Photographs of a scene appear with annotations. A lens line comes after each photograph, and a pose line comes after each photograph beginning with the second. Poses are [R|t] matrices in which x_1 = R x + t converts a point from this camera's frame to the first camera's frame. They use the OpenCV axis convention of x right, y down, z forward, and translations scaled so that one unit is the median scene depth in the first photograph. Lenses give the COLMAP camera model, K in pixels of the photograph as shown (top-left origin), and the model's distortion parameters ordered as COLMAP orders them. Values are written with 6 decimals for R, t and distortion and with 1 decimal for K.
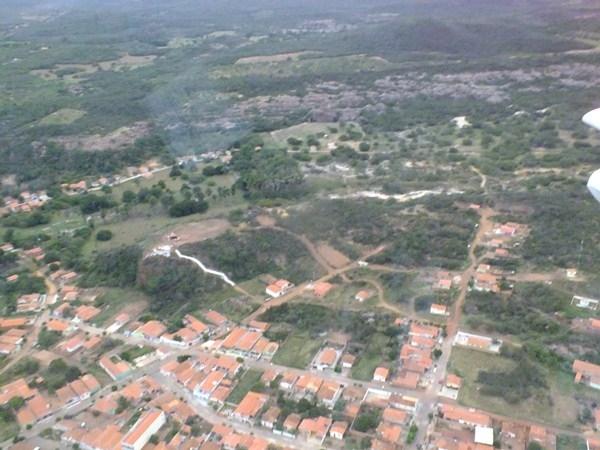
lens RADIAL K [[589.2, 0, 301.9], [0, 589.2, 225.5], [0, 0, 1]] dist [-0.040081, 0.000000]
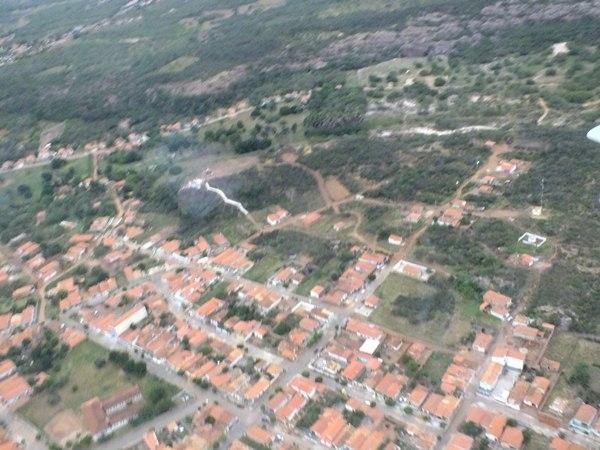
lens RADIAL K [[589.2, 0, 301.6], [0, 589.2, 222.5], [0, 0, 1]] dist [-0.040081, 0.000000]
pose [[0.951803, 0.030503, -0.305189, 0.326672], [0.003872, 0.993768, 0.111402, -0.011213], [0.306685, -0.107215, 0.945753, -0.078993]]
